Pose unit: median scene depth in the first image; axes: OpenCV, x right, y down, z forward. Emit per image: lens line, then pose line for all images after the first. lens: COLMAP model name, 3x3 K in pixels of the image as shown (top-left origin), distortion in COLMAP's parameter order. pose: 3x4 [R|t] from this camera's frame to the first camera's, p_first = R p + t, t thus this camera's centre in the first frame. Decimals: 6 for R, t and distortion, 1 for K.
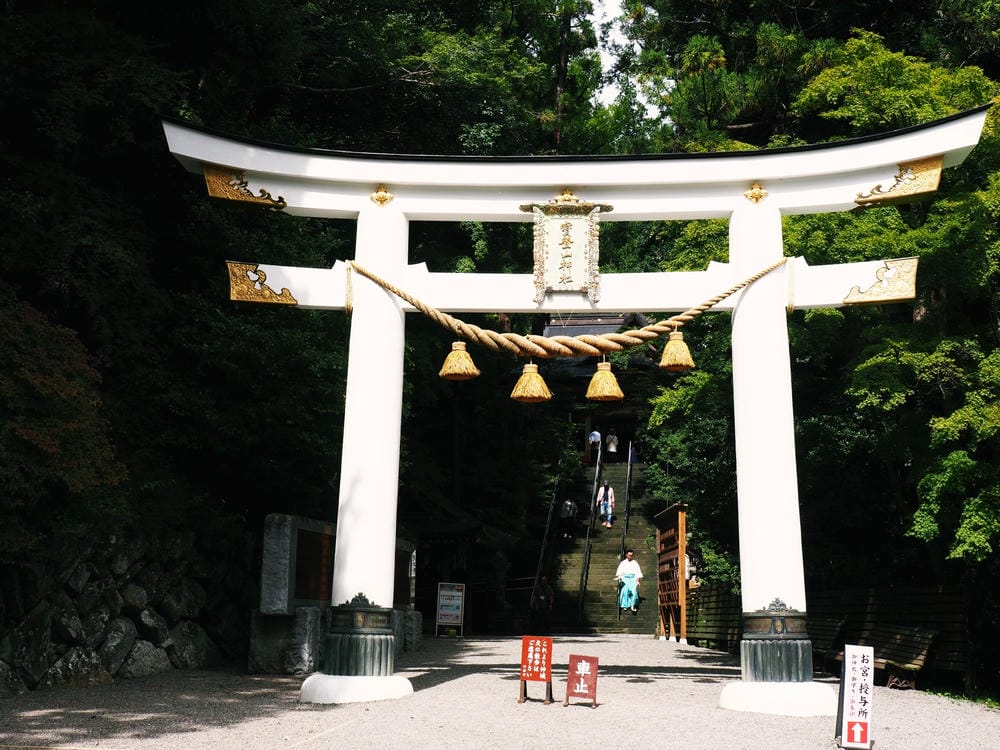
lens RADIAL K [[1281.3, 0, 500.0], [0, 1281.3, 374.7], [0, 0, 1]] dist [0.002546, 0.000000]
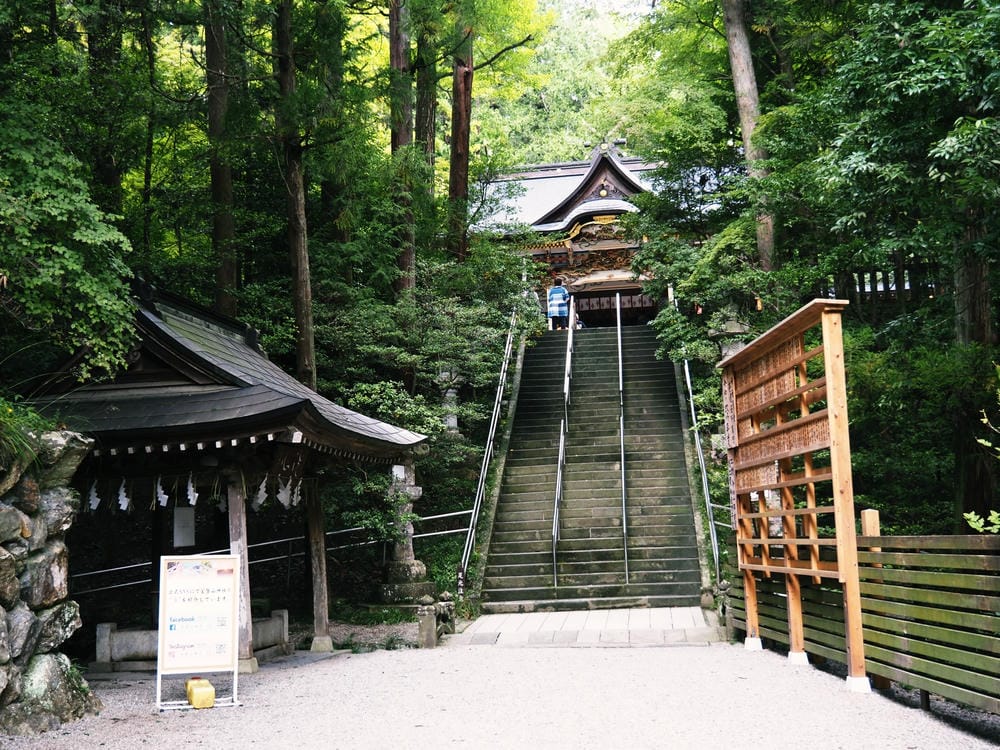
lens RADIAL K [[1168.2, 0, 499.8], [0, 1168.2, 374.6], [0, 0, 1]] dist [0.002323, 0.000000]
pose [[0.998259, -0.053876, 0.024020, 0.031489], [0.052557, 0.997236, 0.052525, 0.075918], [-0.026784, -0.051171, 0.998331, 0.513534]]
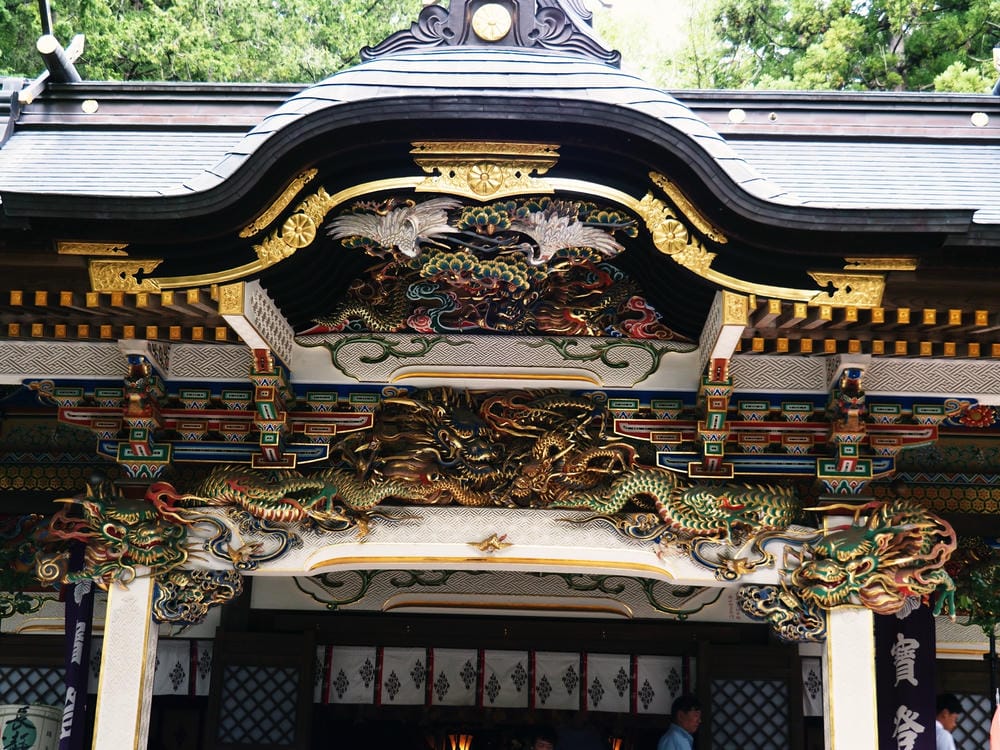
lens RADIAL K [[1687.1, 0, 499.8], [0, 1687.1, 374.5], [0, 0, 1]] dist [0.012725, 0.000000]
pose [[0.990972, 0.050733, 0.124099, 0.085711], [-0.032957, 0.989417, -0.141311, 0.066594], [-0.129955, 0.135945, 0.982156, 0.956320]]
